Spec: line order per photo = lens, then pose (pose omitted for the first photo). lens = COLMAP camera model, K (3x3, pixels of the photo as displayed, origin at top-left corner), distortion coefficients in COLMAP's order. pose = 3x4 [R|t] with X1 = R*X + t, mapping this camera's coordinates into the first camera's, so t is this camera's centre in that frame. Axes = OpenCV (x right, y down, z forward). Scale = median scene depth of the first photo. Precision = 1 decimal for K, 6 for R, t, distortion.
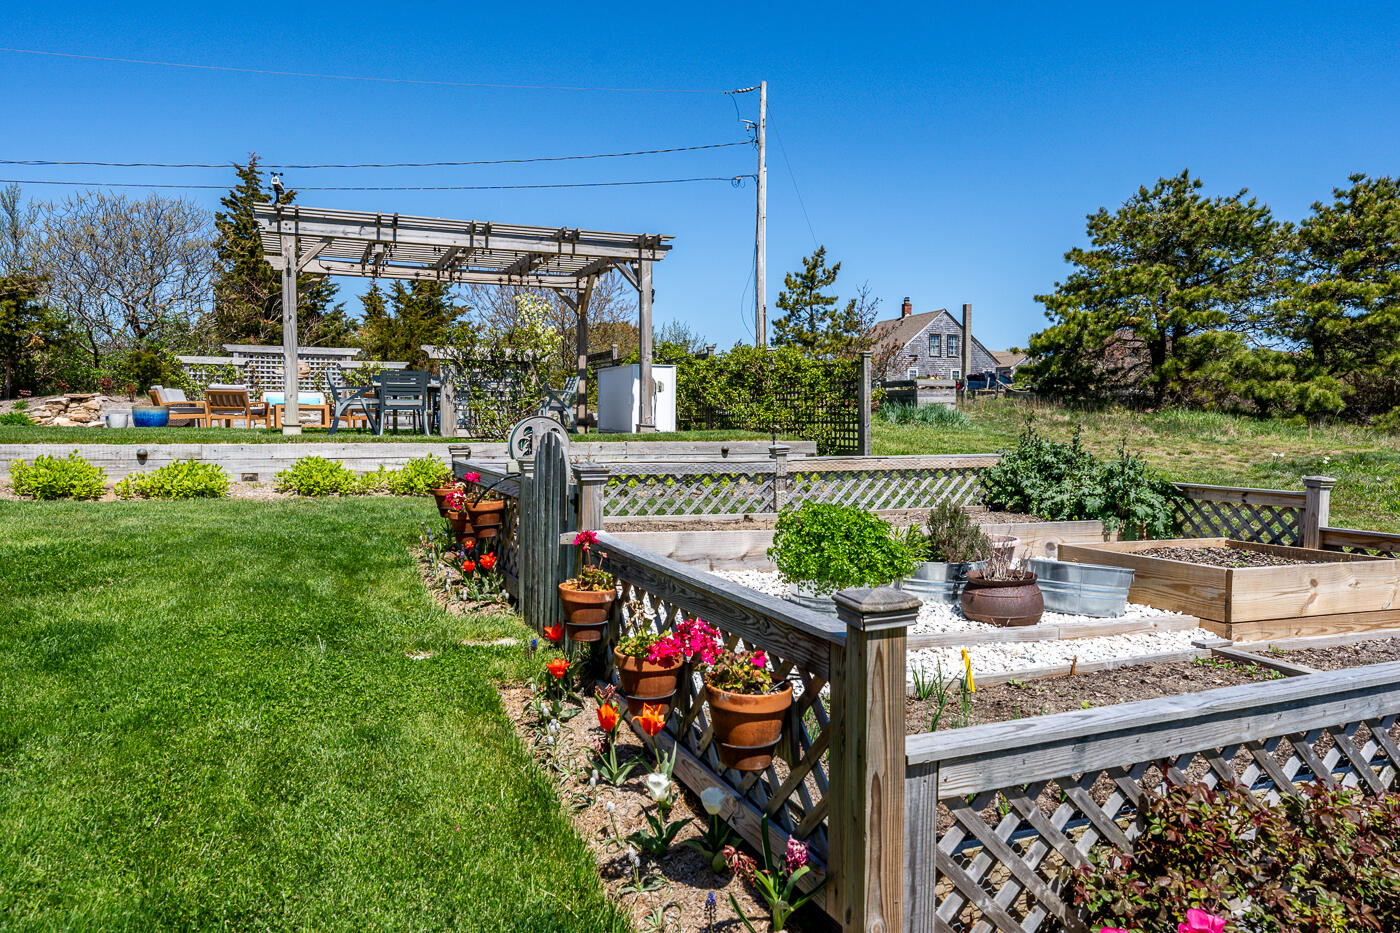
lens RADIAL K [[951.2, 0, 692.8], [0, 951.2, 472.8], [0, 0, 1]] dist [0.000884, 0.000989]
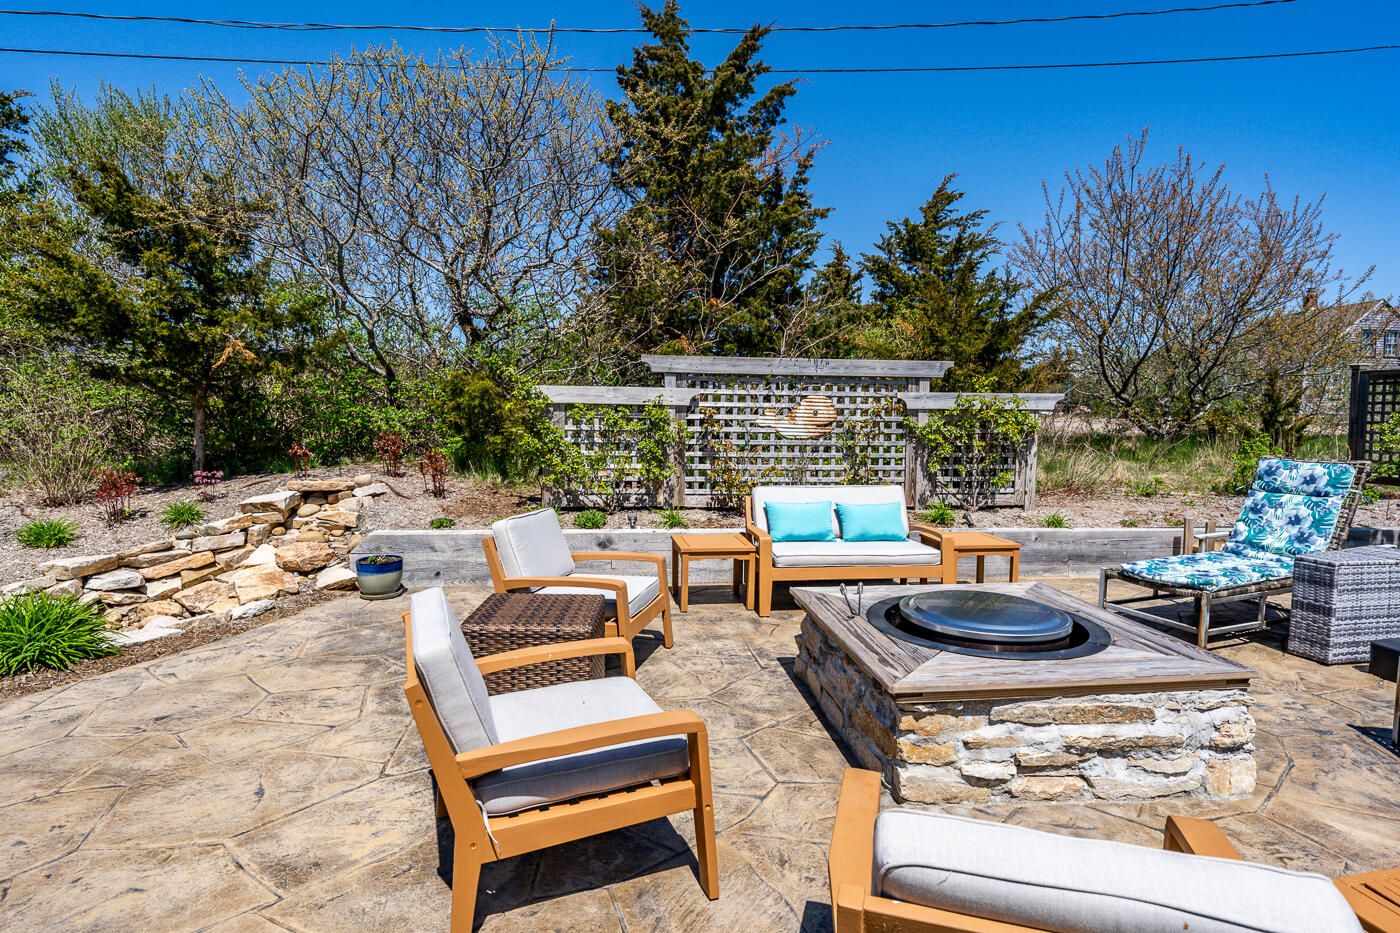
lens RADIAL K [[780.0, 0, 704.7], [0, 780.0, 459.0], [0, 0, 1]] dist [0.001449, 0.001045]
pose [[0.962766, 0.022643, -0.269385, -0.374394], [-0.021711, 0.999744, 0.006439, -0.092881], [0.269462, -0.000350, 0.963011, 0.682722]]
